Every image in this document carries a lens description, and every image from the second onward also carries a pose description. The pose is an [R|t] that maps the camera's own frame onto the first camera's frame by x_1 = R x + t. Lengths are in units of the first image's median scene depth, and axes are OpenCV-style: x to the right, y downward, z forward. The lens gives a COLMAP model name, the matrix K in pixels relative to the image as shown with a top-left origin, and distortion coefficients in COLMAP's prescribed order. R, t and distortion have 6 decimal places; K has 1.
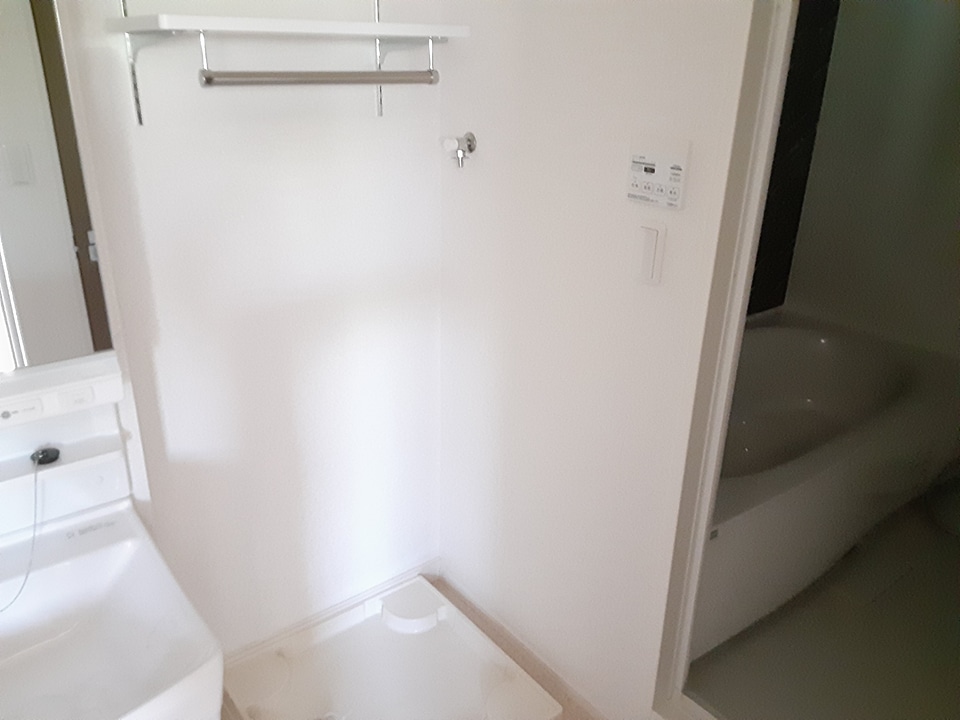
lens RADIAL K [[762.3, 0, 470.1], [0, 762.3, 363.4], [0, 0, 1]] dist [0.118628, -0.189761]
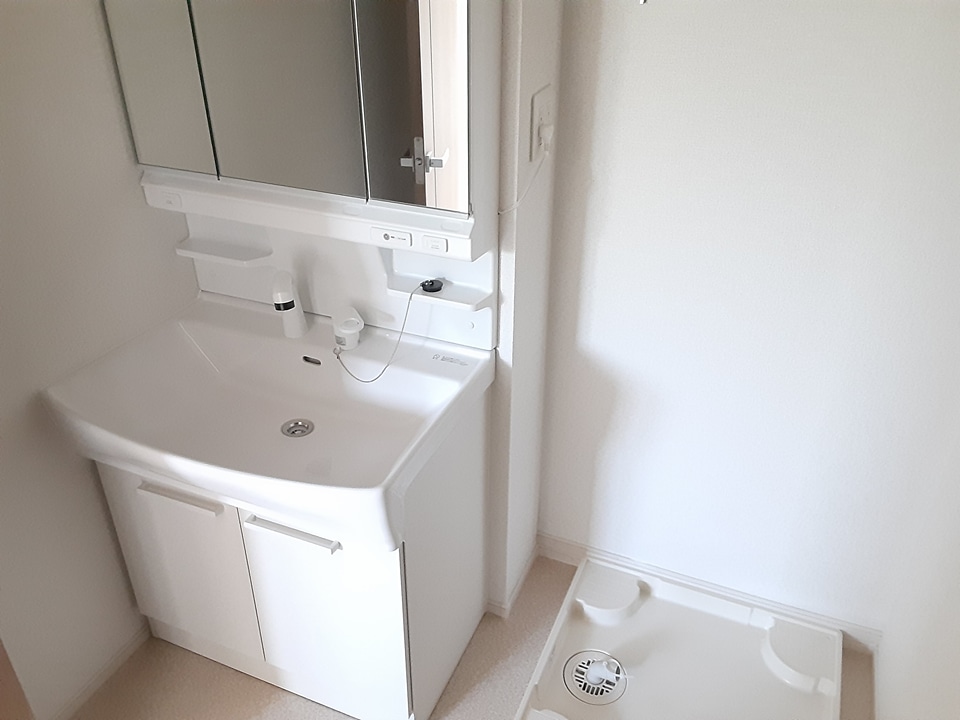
lens RADIAL K [[762.3, 0, 470.1], [0, 762.3, 363.4], [0, 0, 1]] dist [0.118628, -0.189761]
pose [[0.483119, 0.416714, -0.770030, 0.409019], [-0.327188, 0.901686, 0.282683, -0.116140], [0.812123, 0.115375, 0.571966, 0.351382]]
